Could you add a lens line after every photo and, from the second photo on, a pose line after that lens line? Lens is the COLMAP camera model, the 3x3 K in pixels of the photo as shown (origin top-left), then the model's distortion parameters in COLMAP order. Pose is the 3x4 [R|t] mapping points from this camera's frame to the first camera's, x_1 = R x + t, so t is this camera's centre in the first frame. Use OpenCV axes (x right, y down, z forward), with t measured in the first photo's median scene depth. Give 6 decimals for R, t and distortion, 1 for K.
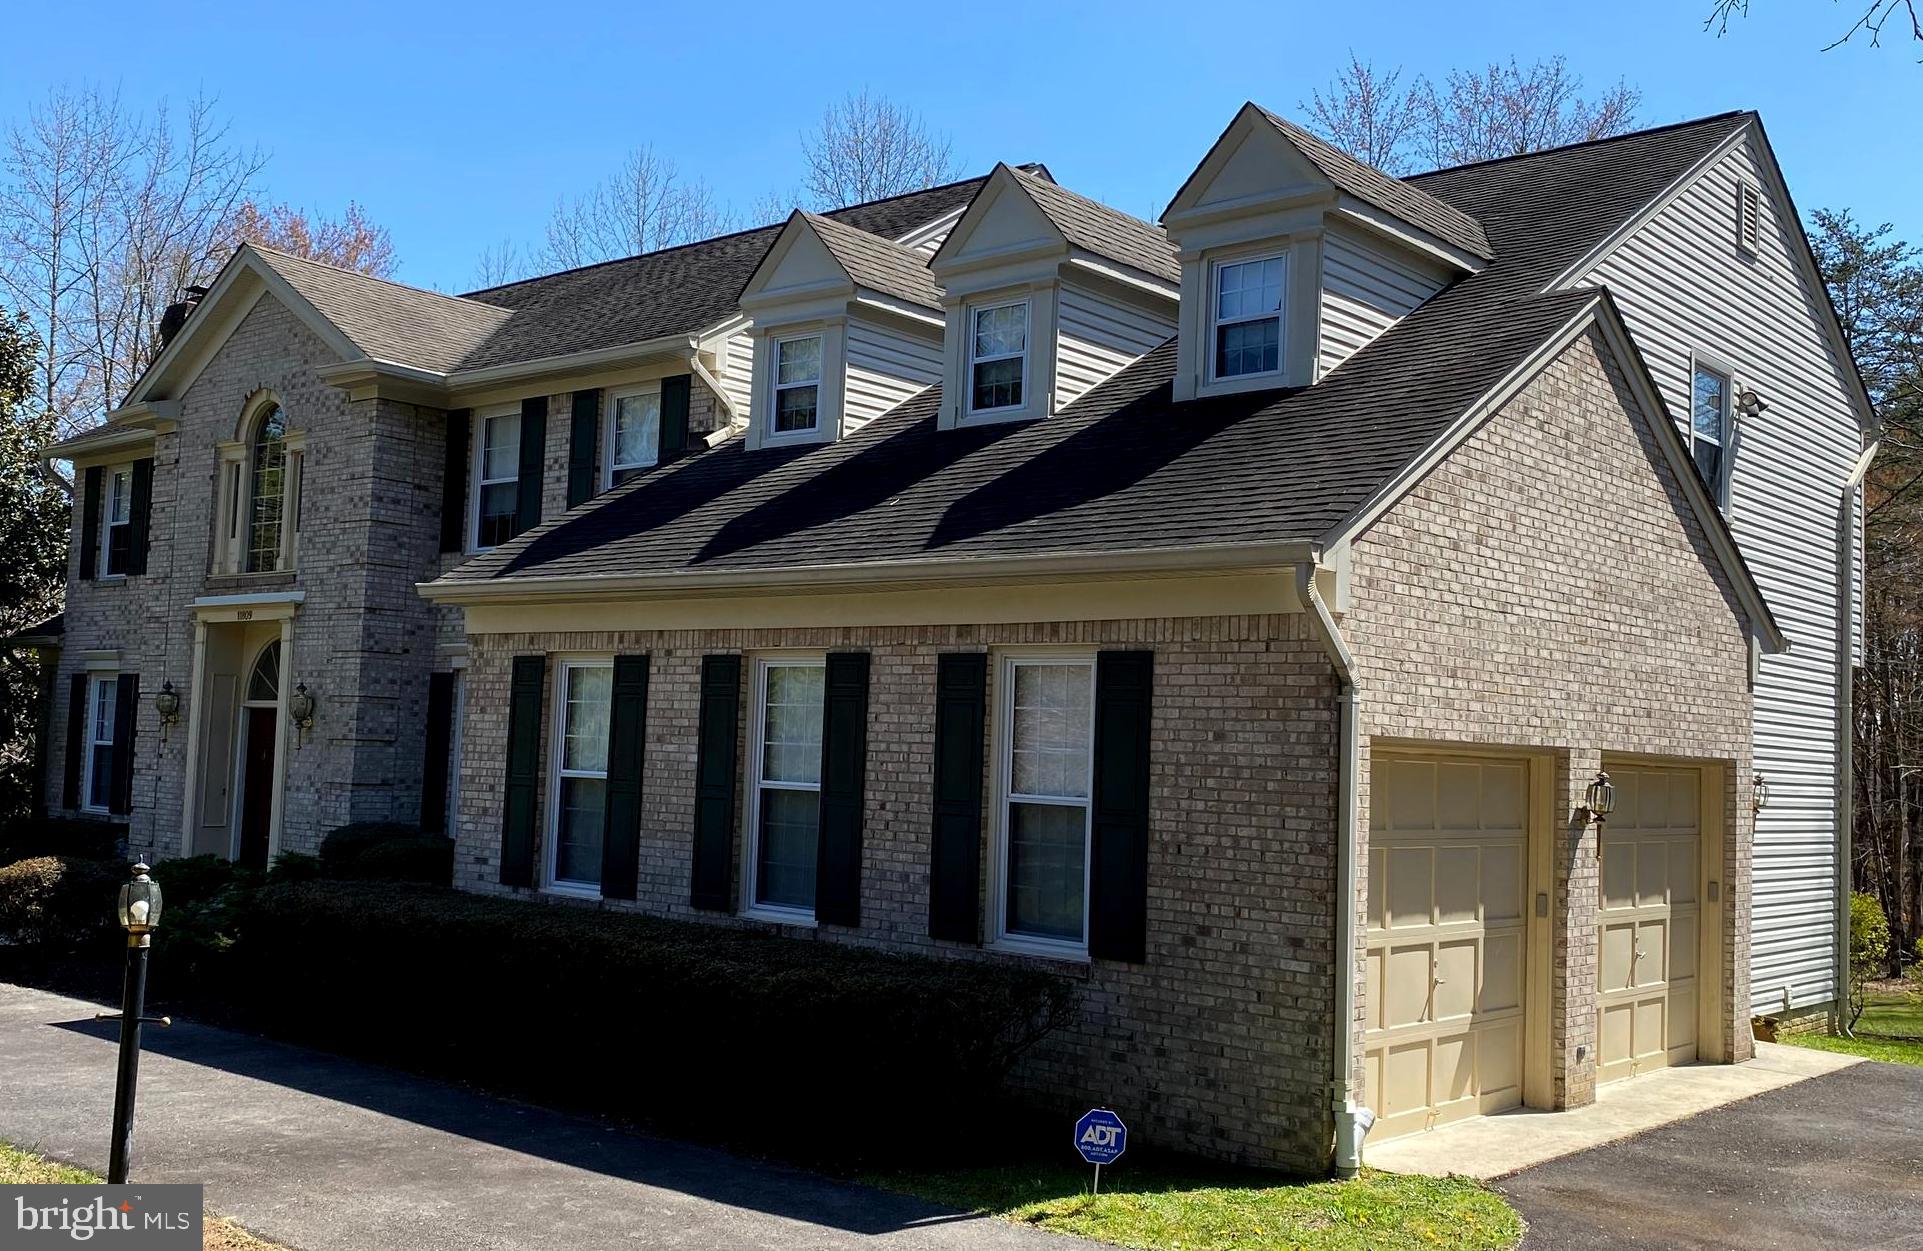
lens RADIAL K [[1839.2, 0, 960.2], [0, 1839.2, 679.4], [0, 0, 1]] dist [0.173949, -0.585902]
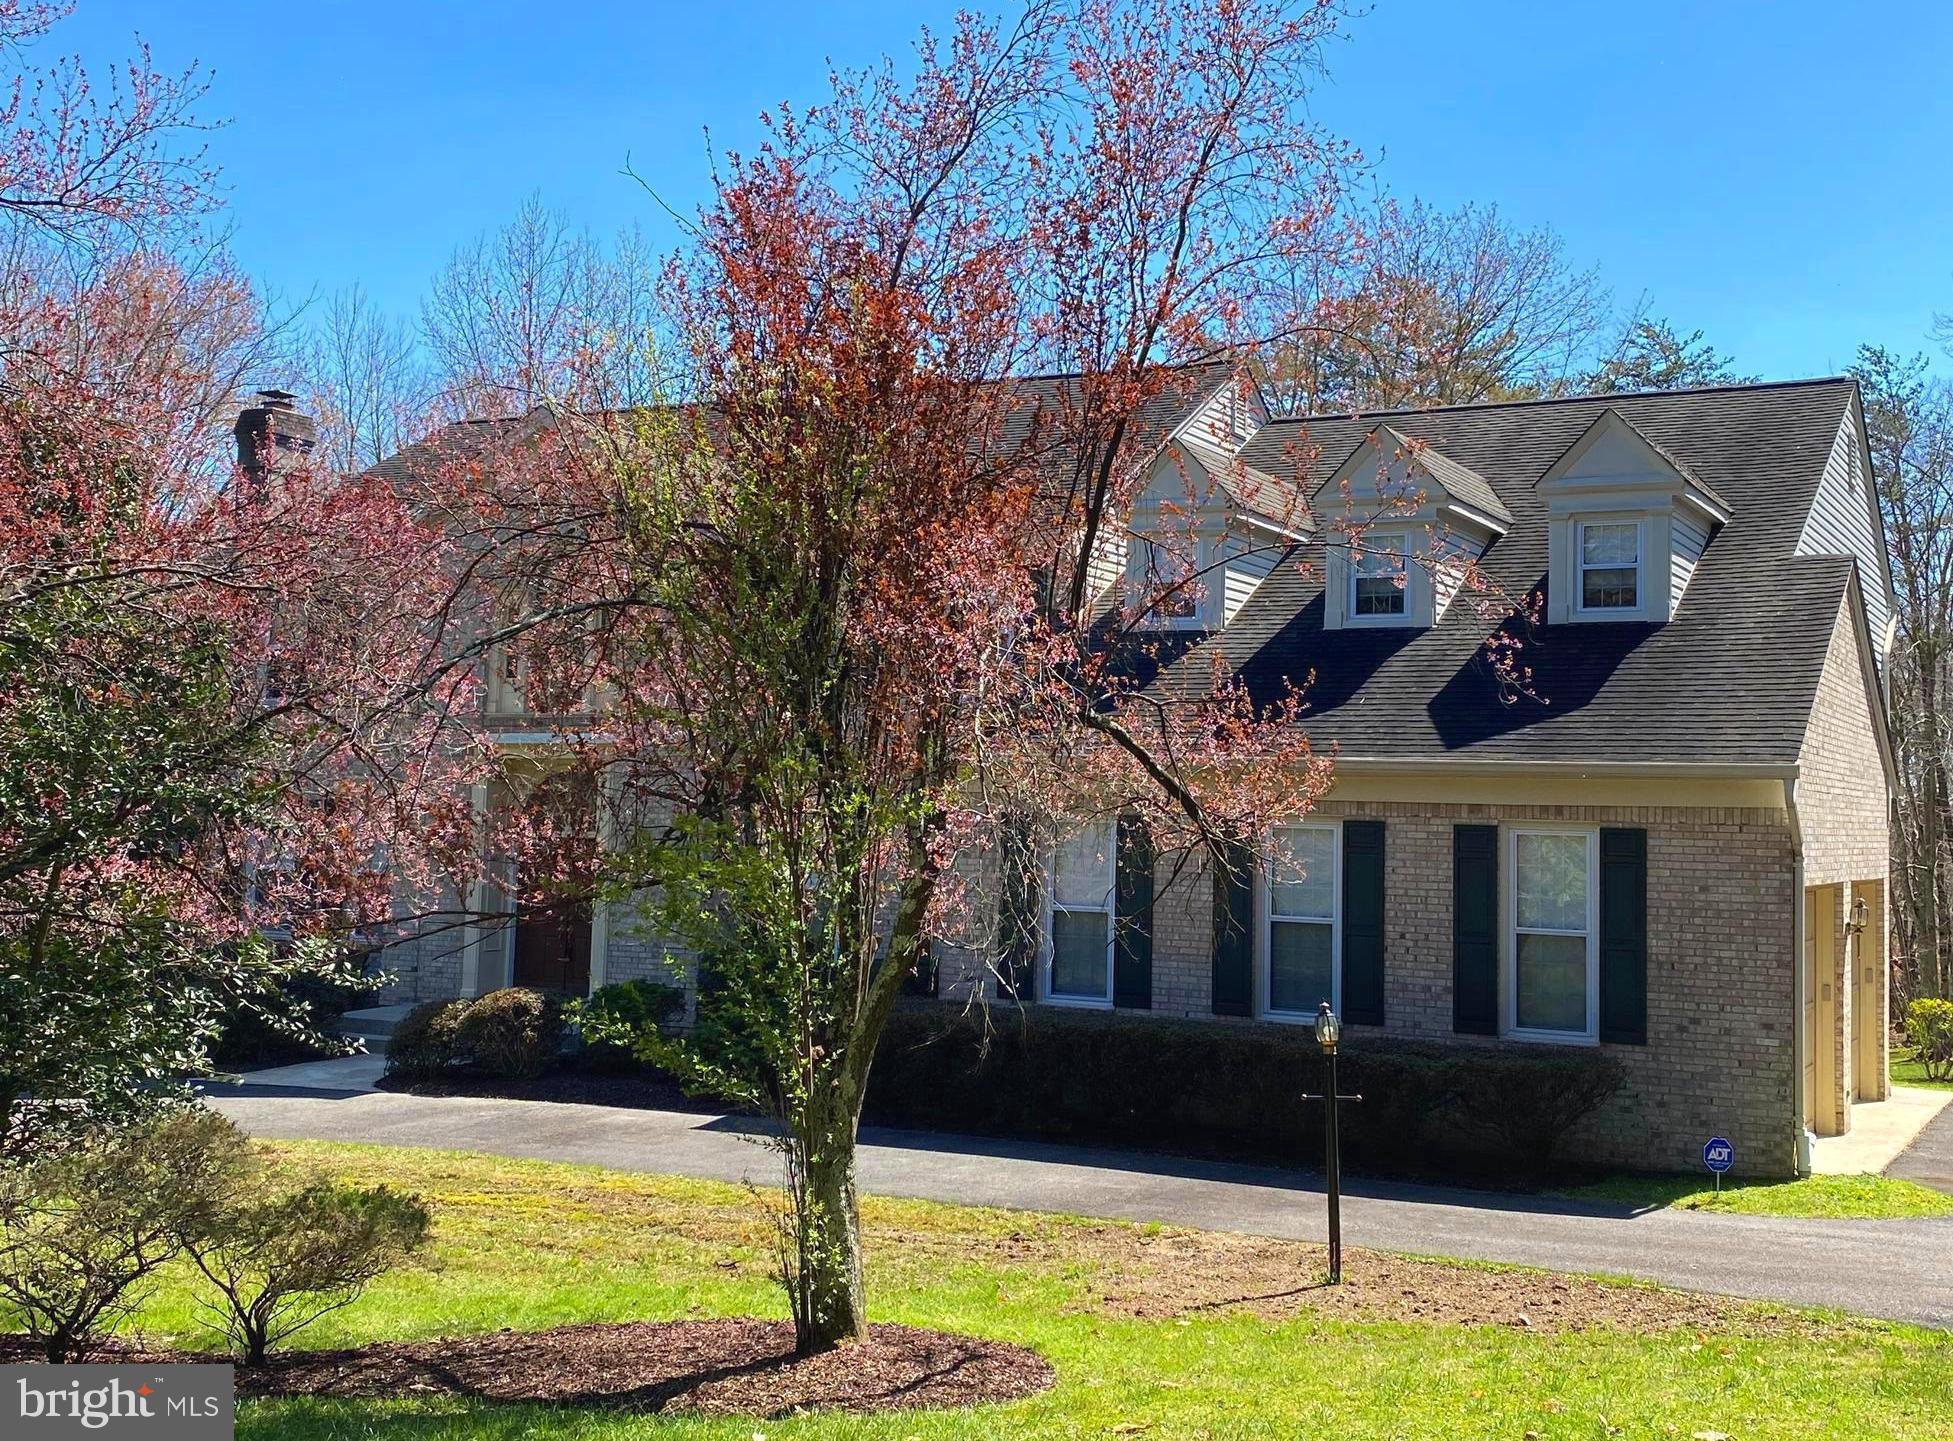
lens RADIAL K [[2244.4, 0, 976.5], [0, 2244.4, 720.5], [0, 0, 1]] dist [0.128421, -0.480506]
pose [[0.970292, -0.003852, 0.241908, -0.834189], [0.001632, 0.999955, 0.009377, -0.118105], [-0.241933, -0.008704, 0.970254, -0.592370]]
